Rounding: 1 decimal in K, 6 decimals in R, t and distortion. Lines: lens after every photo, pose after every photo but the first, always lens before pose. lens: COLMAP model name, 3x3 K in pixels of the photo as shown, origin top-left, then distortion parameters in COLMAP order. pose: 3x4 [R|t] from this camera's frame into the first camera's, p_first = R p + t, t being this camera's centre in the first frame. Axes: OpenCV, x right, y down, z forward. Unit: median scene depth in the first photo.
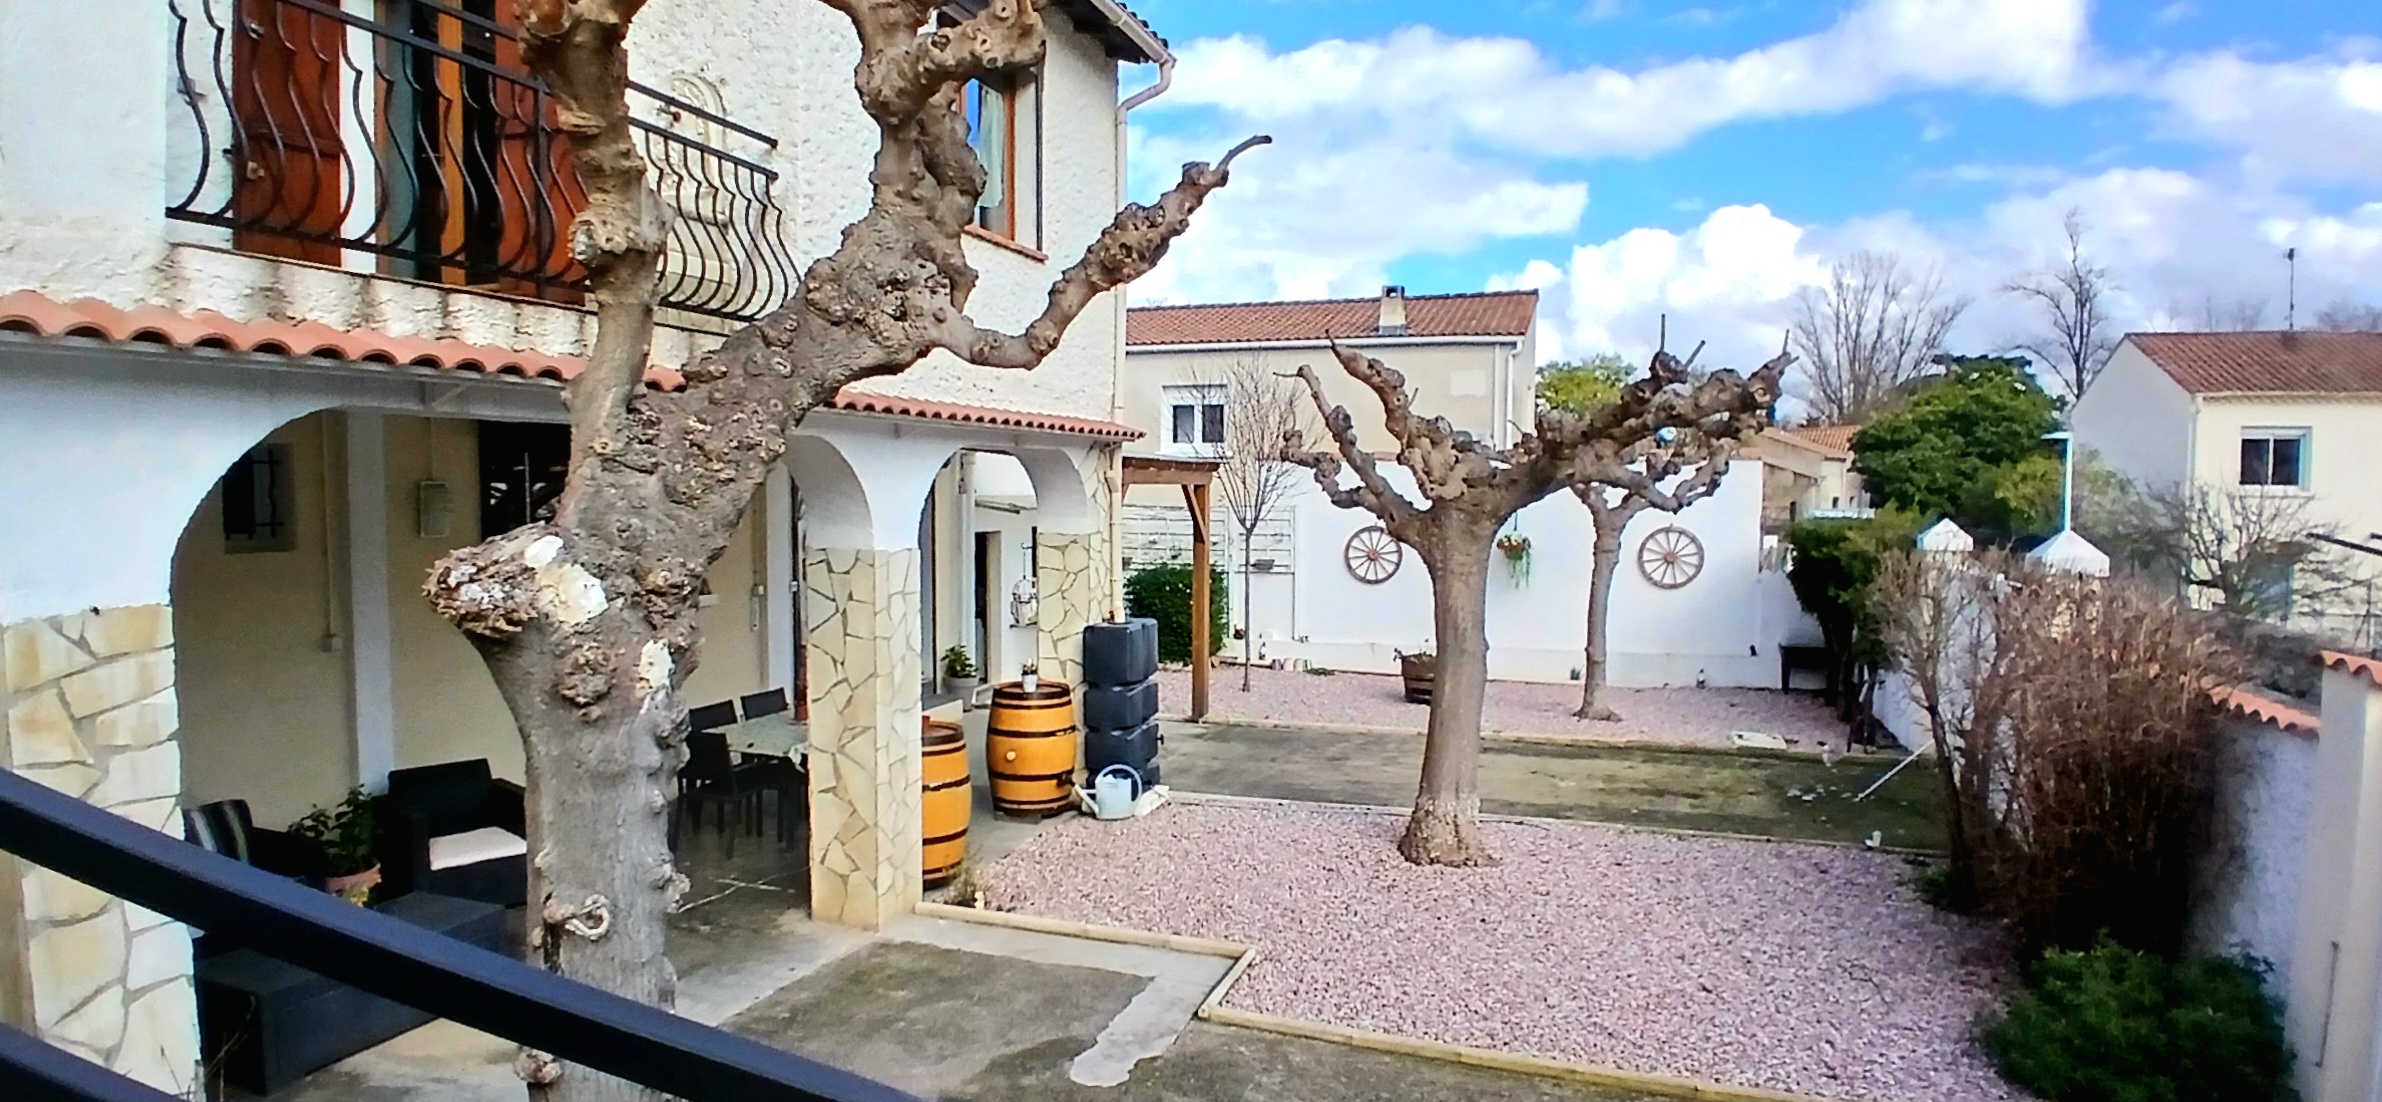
lens RADIAL K [[1241.8, 0, 1223.9], [0, 1241.8, 574.4], [0, 0, 1]] dist [-0.000684, -0.045375]
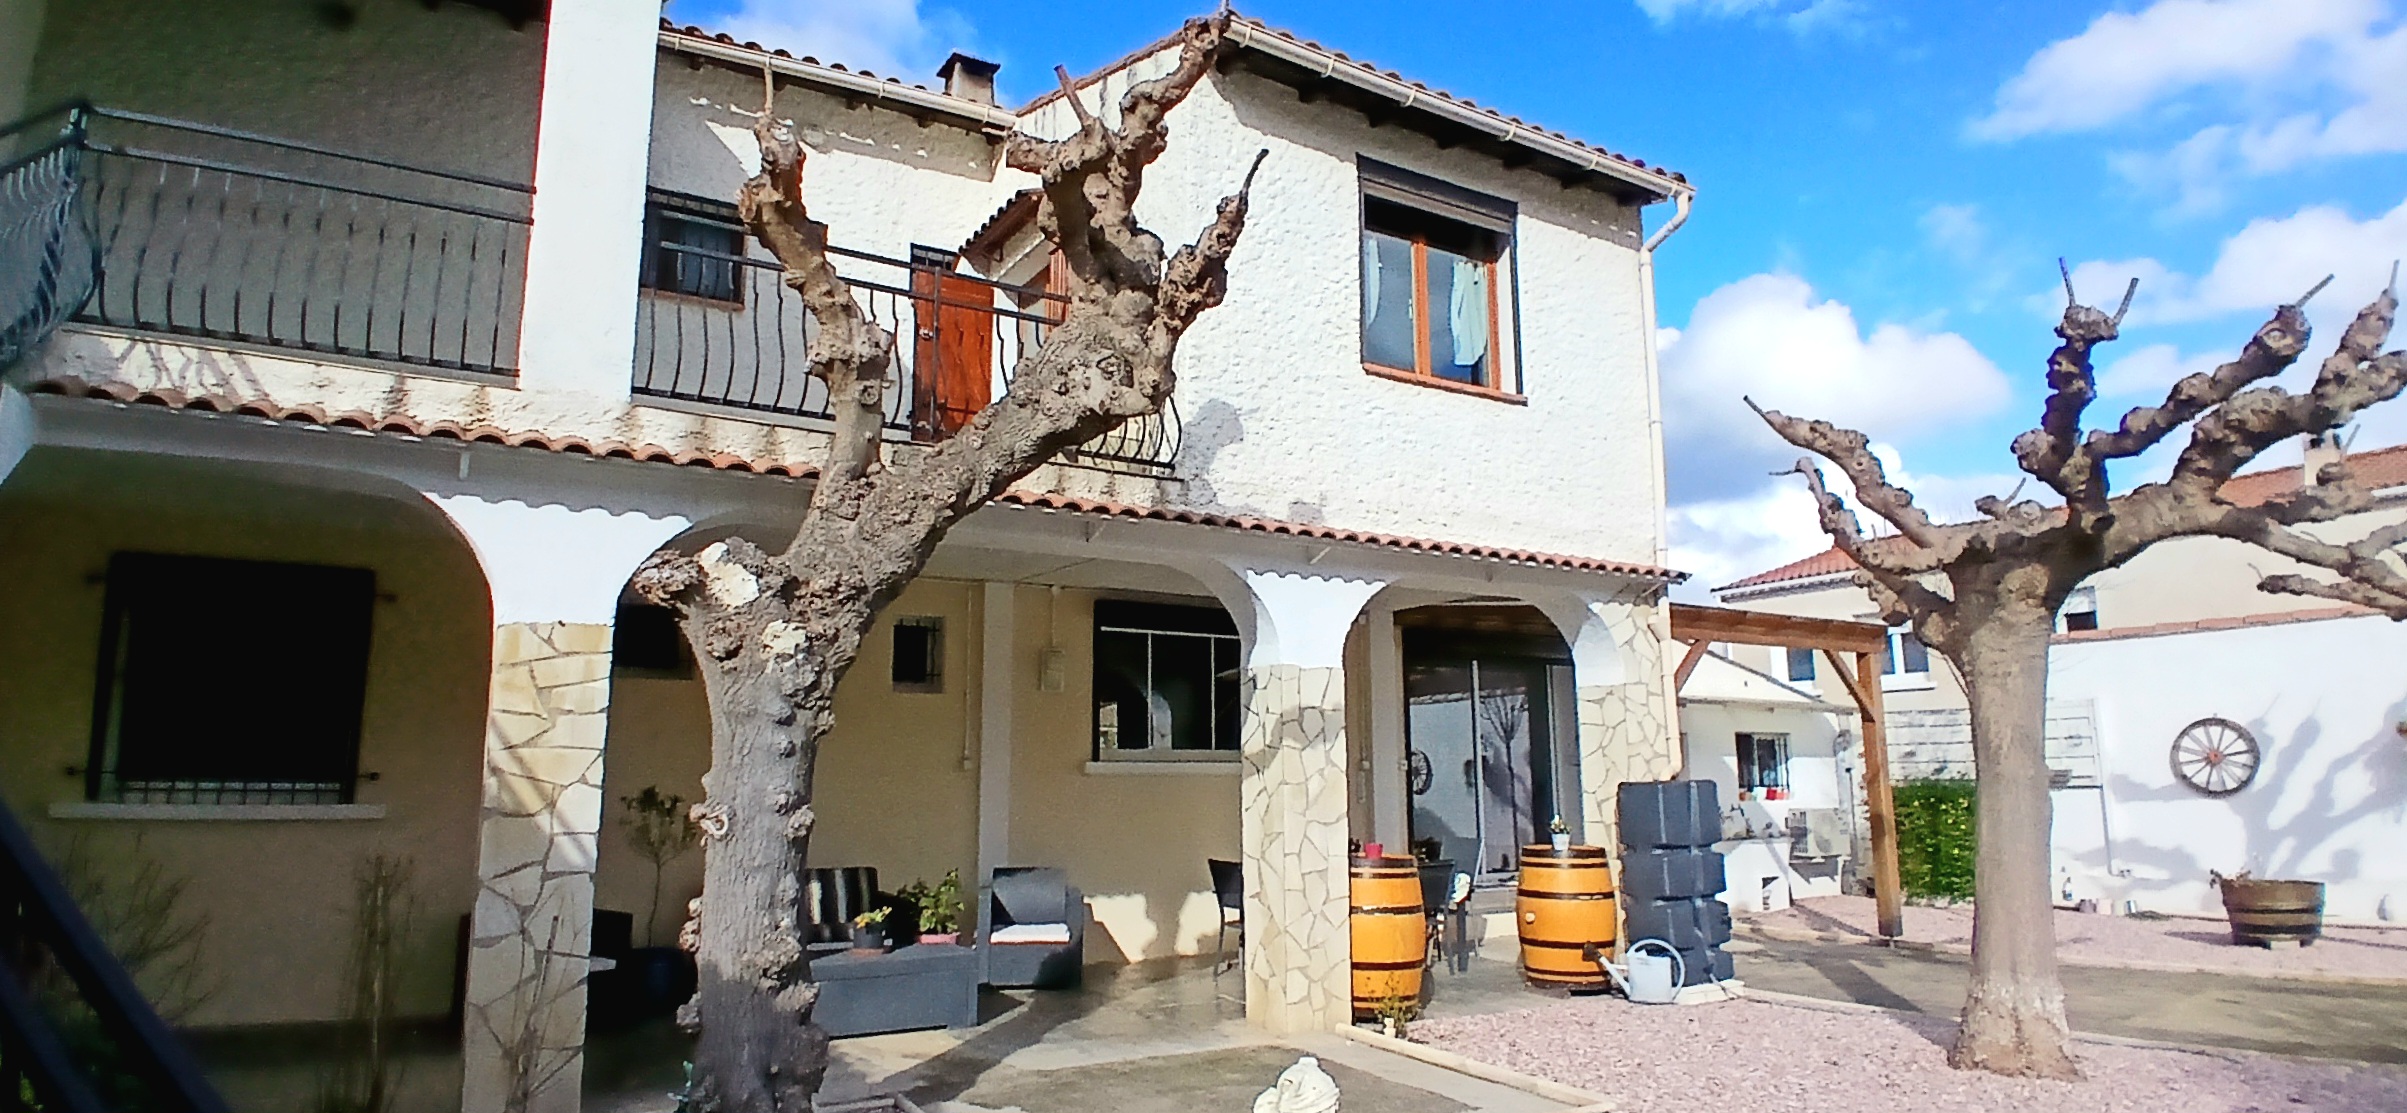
lens RADIAL K [[1254.8, 0, 1236.8], [0, 1254.8, 580.1], [0, 0, 1]] dist [-0.000684, -0.045375]
pose [[0.766822, -0.111608, -0.632082, 0.324571], [-0.030703, 0.977261, -0.209804, 0.116866], [0.641125, 0.180289, 0.745959, 0.121439]]
